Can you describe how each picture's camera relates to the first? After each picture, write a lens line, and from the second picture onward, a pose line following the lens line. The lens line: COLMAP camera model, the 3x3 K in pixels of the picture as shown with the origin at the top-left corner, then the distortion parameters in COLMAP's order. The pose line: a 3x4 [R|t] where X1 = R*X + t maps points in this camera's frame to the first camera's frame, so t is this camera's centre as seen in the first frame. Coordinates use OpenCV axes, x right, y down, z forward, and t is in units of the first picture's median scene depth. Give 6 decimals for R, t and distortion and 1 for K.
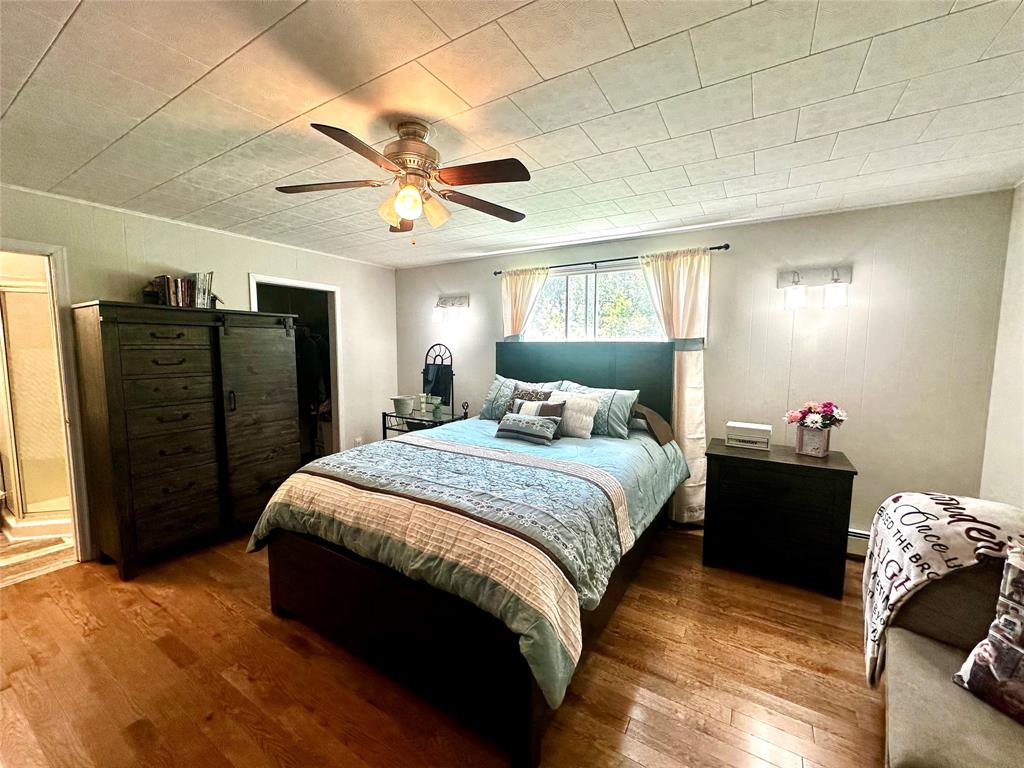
lens RADIAL K [[408.2, 0, 512.0], [0, 408.2, 384.0], [0, 0, 1]] dist [-0.006784, 0.002028]
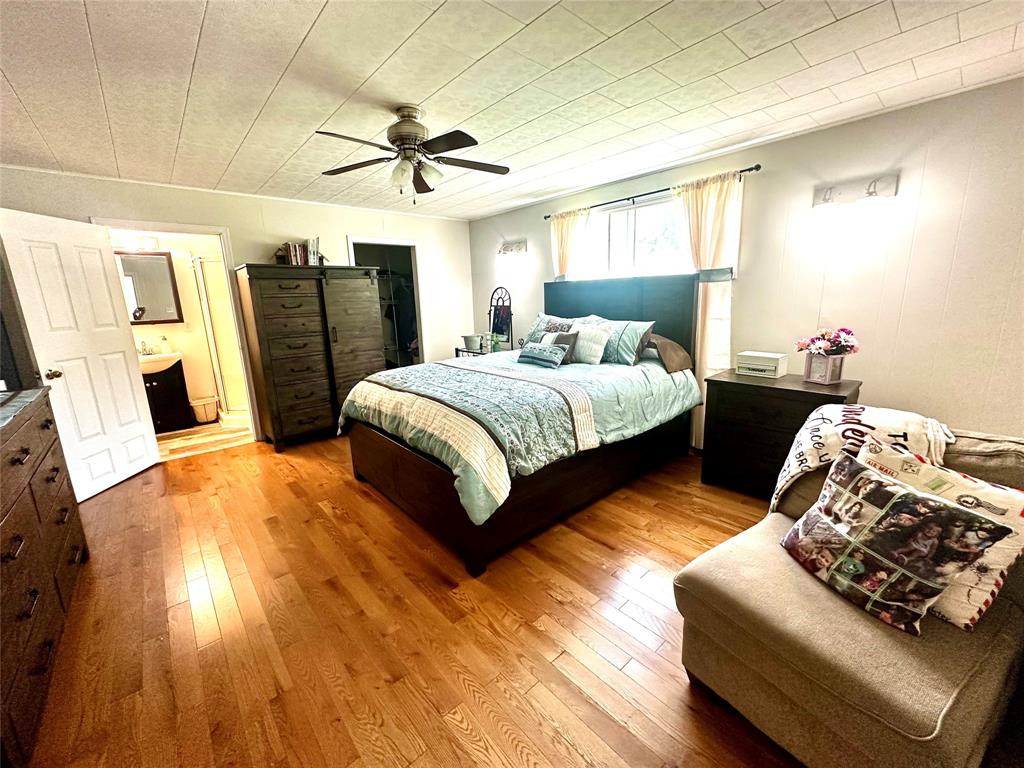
lens RADIAL K [[408.2, 0, 512.0], [0, 408.2, 384.0], [0, 0, 1]] dist [-0.006784, 0.002028]
pose [[0.956335, 0.026724, -0.291049, 0.282646], [0.009250, 0.992545, 0.121530, 0.046297], [0.292127, -0.118916, 0.948958, -0.138289]]
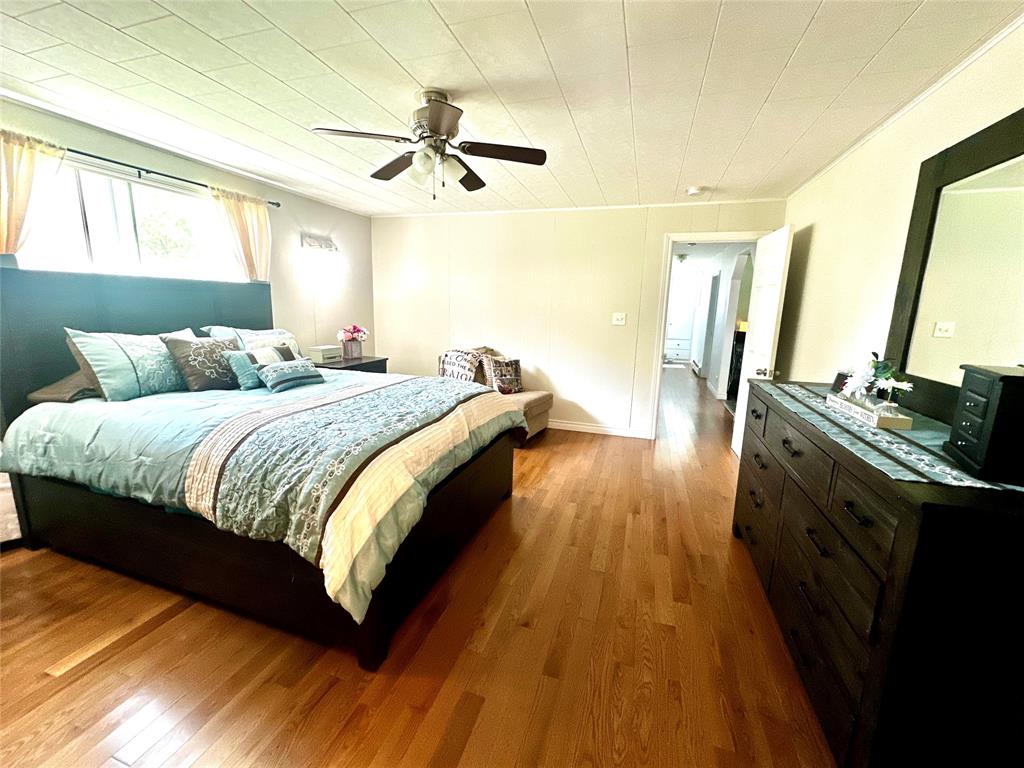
lens RADIAL K [[408.2, 0, 512.0], [0, 408.2, 384.0], [0, 0, 1]] dist [-0.006784, 0.002028]
pose [[-0.232301, -0.201688, 0.951503, -0.944244], [0.061603, 0.973250, 0.221337, -0.045903], [-0.970691, 0.110032, -0.213663, 0.676771]]
